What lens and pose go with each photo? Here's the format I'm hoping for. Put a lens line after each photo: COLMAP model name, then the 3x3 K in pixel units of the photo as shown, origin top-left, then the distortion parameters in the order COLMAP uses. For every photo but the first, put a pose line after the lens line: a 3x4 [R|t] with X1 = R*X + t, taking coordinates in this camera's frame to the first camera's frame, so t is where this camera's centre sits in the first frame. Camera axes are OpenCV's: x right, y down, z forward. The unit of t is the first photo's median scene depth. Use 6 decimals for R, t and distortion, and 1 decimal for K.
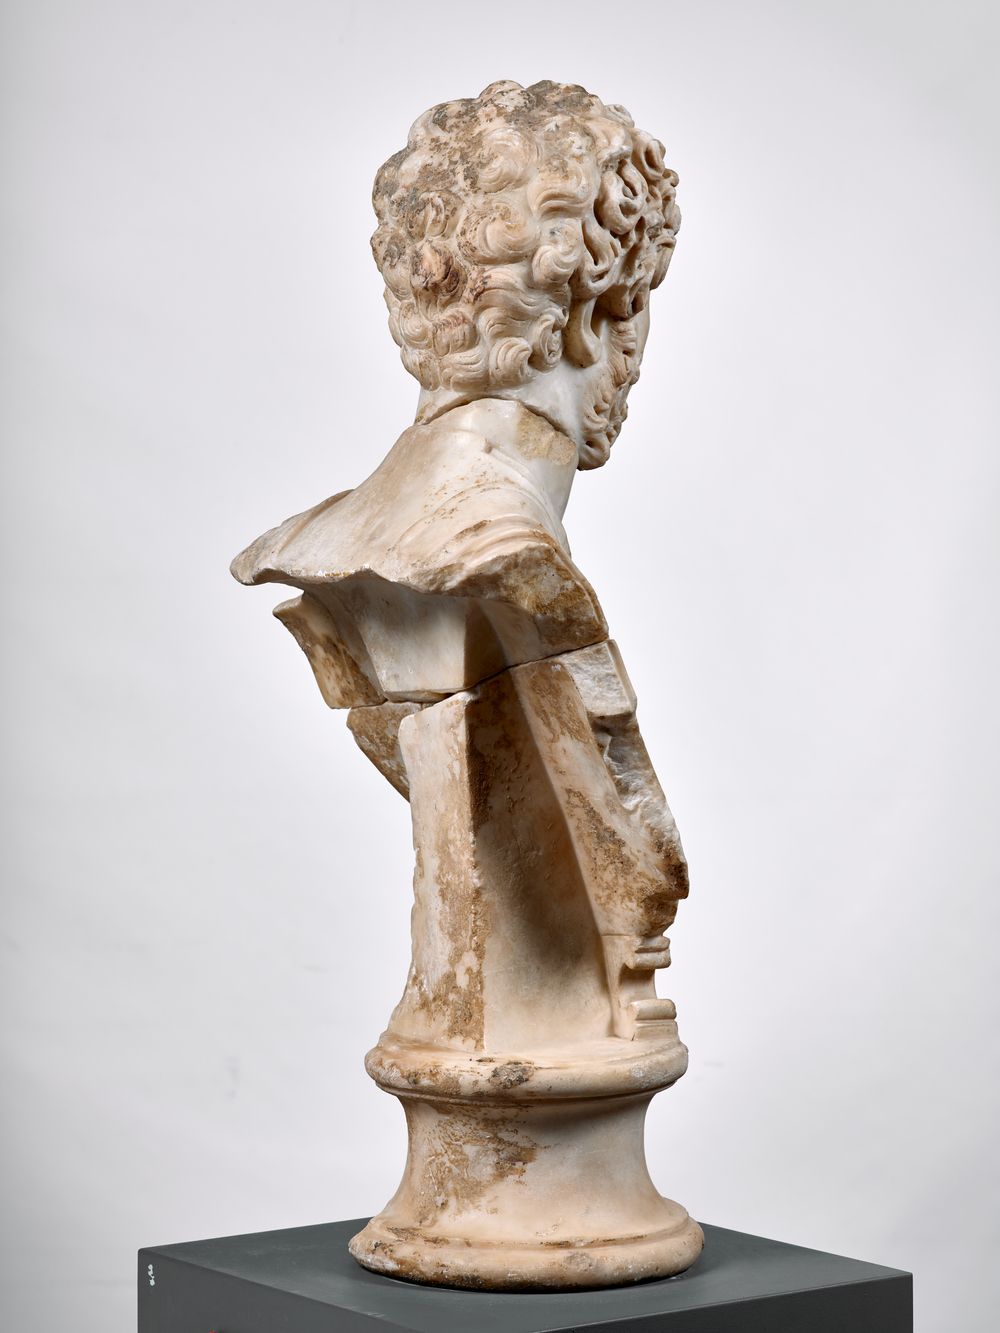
lens RADIAL K [[2540.8, 0, 500.0], [0, 2540.8, 666.5], [0, 0, 1]] dist [-0.046076, 0.031187]
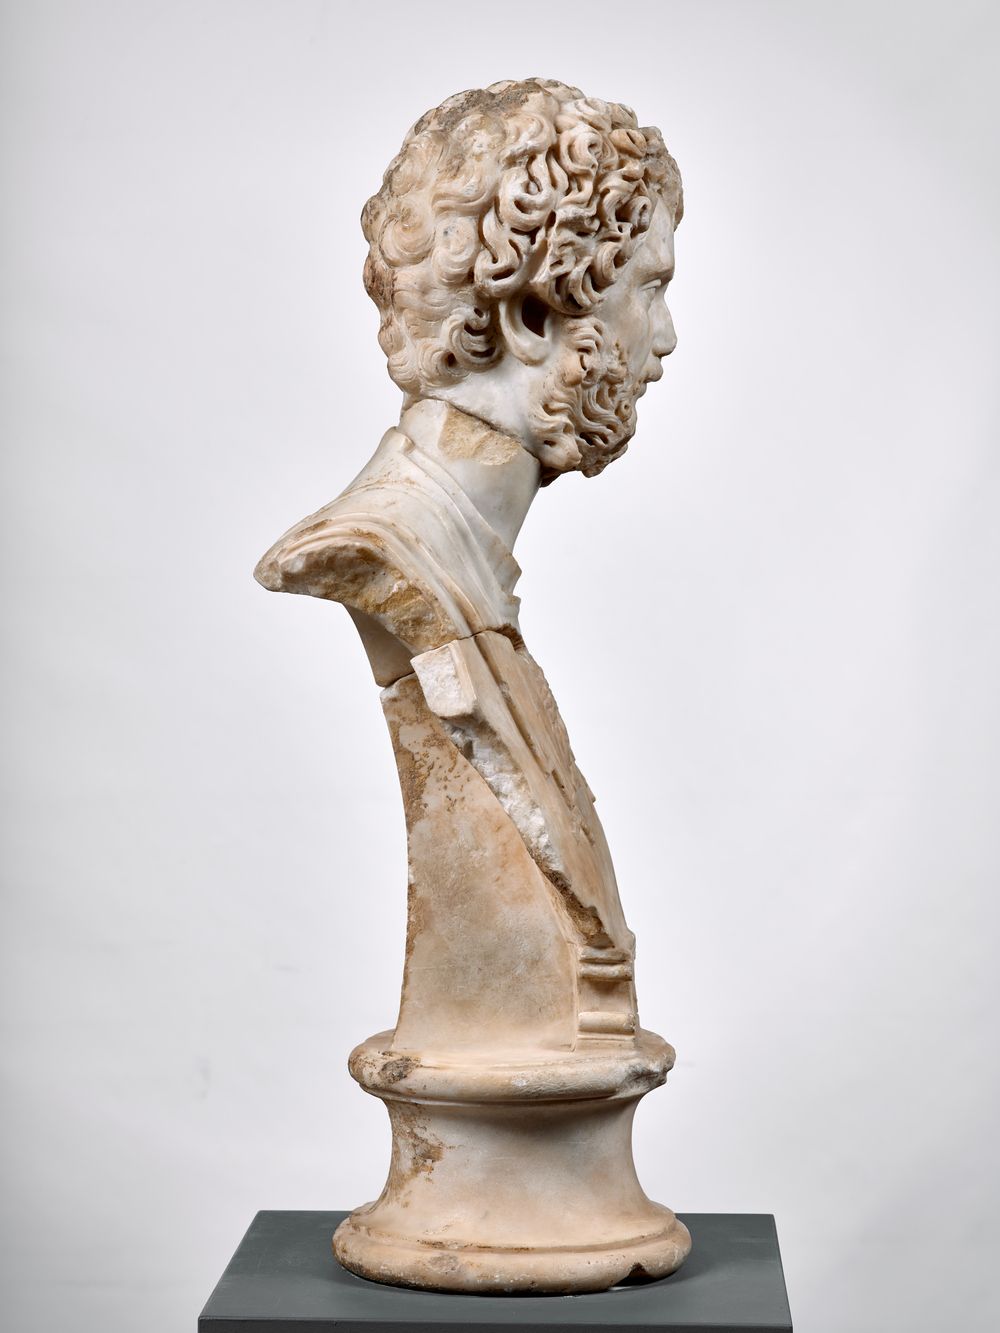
lens RADIAL K [[2540.8, 0, 500.0], [0, 2540.8, 666.5], [0, 0, 1]] dist [-0.046076, 0.031187]
pose [[0.901038, 0.031064, -0.432626, 0.463293], [-0.032537, 0.999463, 0.003999, -0.004501], [0.432518, 0.010473, 0.901565, 0.105692]]
